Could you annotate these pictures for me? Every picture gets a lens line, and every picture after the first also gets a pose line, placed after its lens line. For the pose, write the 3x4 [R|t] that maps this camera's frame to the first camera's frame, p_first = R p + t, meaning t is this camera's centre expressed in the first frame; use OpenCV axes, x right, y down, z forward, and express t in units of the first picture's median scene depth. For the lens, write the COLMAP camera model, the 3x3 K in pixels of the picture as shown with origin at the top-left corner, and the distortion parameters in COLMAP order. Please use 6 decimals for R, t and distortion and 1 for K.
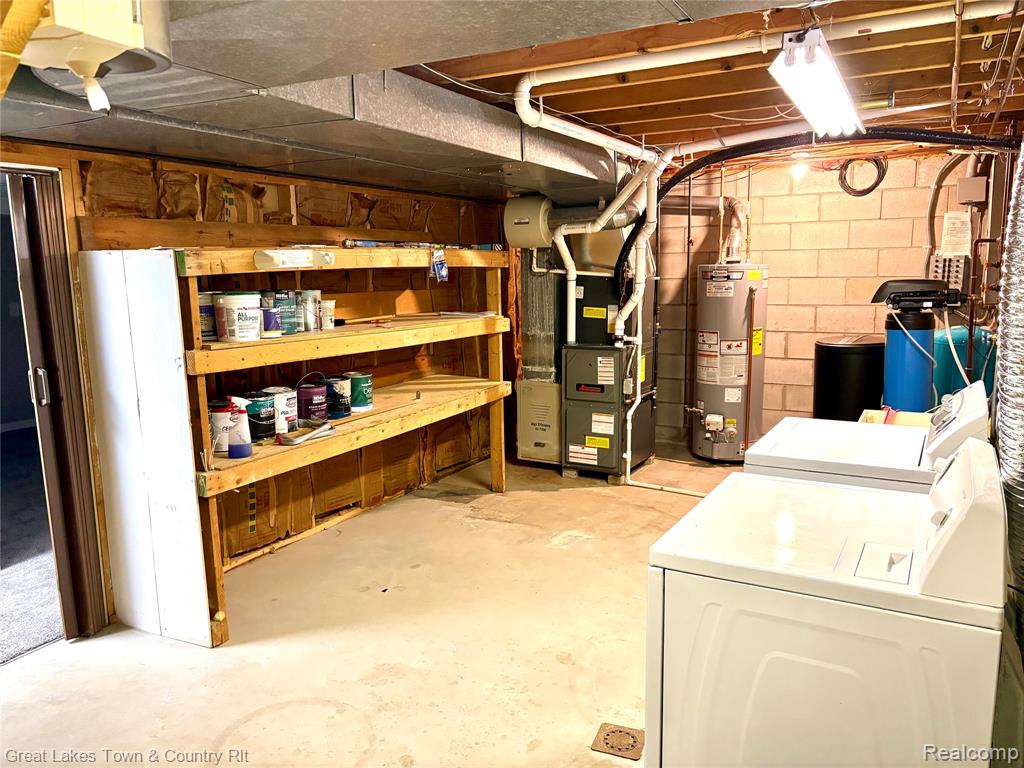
lens RADIAL K [[781.9, 0, 512.9], [0, 781.9, 380.7], [0, 0, 1]] dist [0.090640, -0.066666]
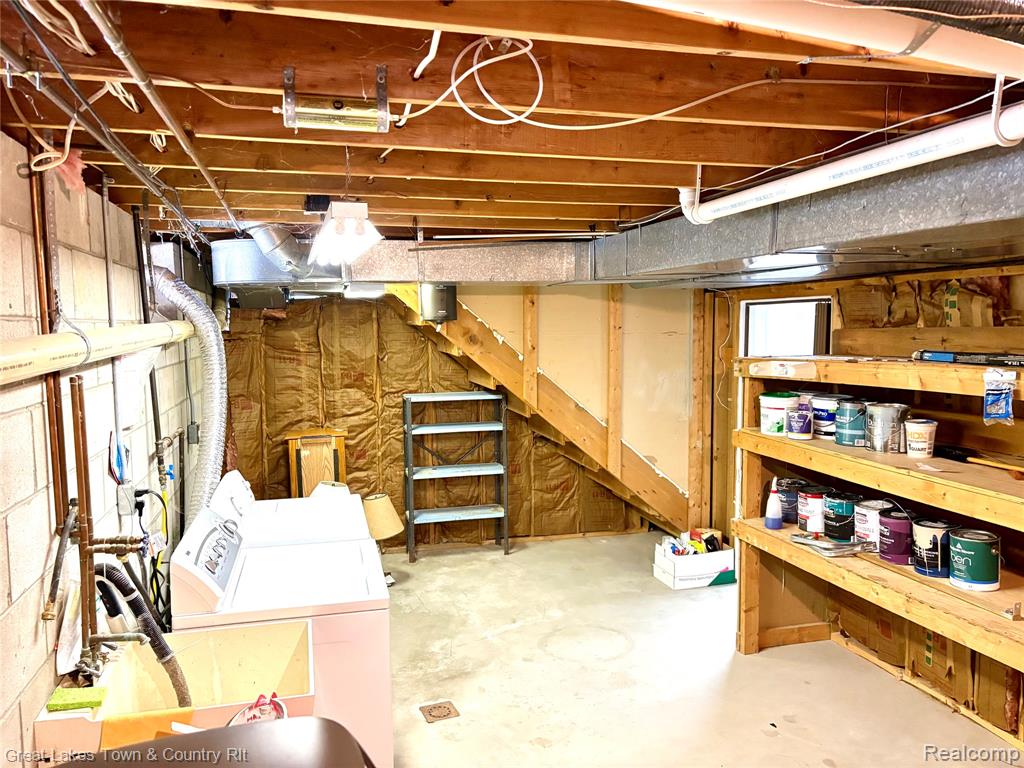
lens RADIAL K [[781.9, 0, 511.6], [0, 781.9, 390.4], [0, 0, 1]] dist [0.090640, -0.066666]
pose [[-0.718624, 0.085517, -0.690121, 0.648238], [-0.075979, 0.976813, 0.200160, -0.274181], [0.691236, 0.196274, -0.695463, 1.304370]]
